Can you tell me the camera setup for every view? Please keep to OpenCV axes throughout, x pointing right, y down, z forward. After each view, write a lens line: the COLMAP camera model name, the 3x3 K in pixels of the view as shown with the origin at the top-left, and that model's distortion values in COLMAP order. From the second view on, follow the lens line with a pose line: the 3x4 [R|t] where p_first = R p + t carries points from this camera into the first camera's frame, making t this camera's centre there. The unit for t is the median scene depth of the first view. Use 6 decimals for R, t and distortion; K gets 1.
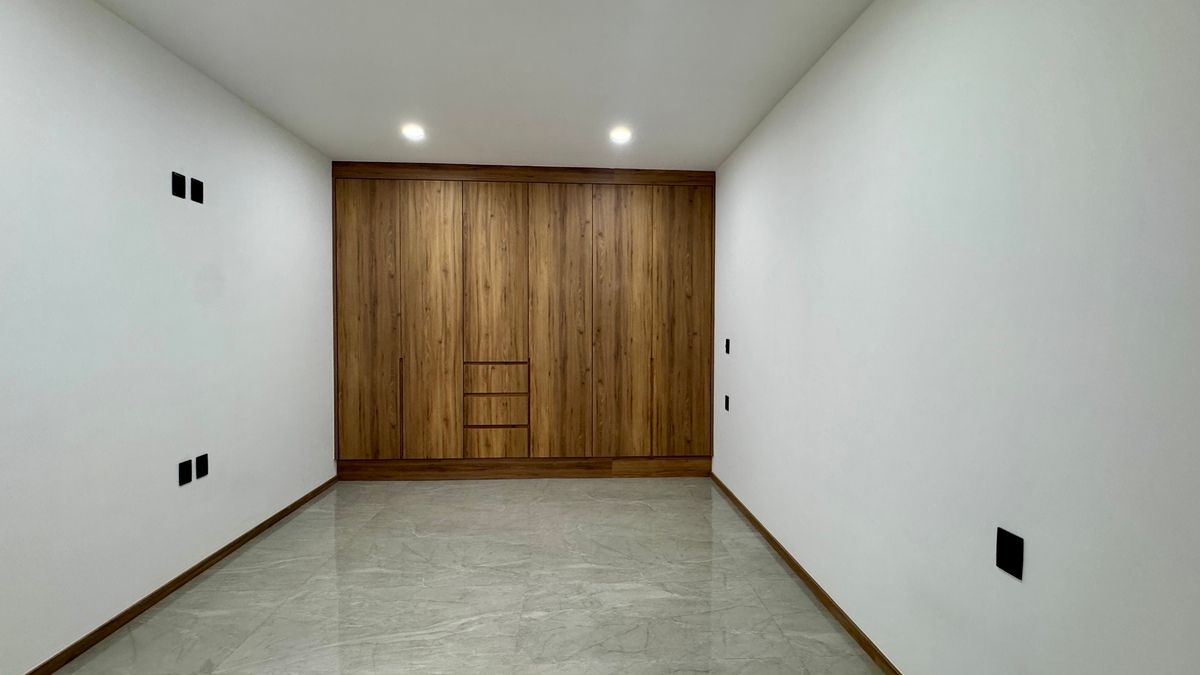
lens RADIAL K [[476.0, 0, 600.0], [0, 476.0, 337.5], [0, 0, 1]] dist [-0.001626, -0.000169]
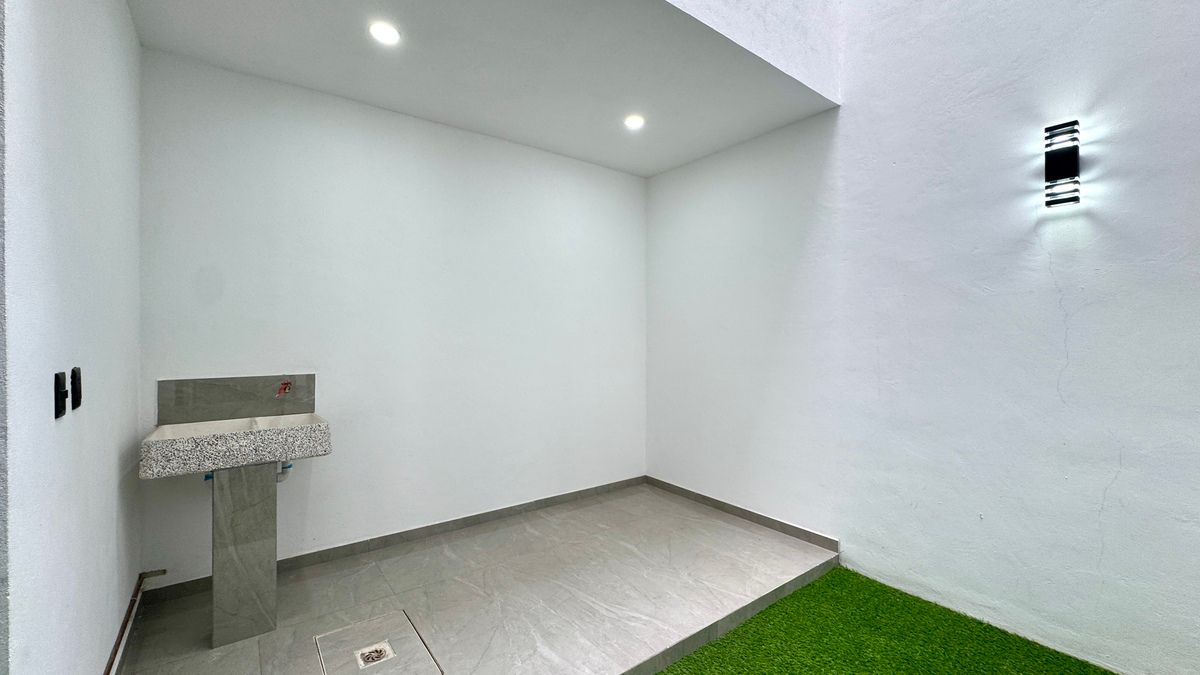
lens RADIAL K [[476.0, 0, 600.0], [0, 476.0, 337.5], [0, 0, 1]] dist [-0.001626, -0.000169]
pose [[0.567037, -0.007946, -0.823654, 0.542850], [-0.016345, 0.999648, -0.020896, -0.001577], [0.823530, 0.025312, 0.566708, 0.309988]]
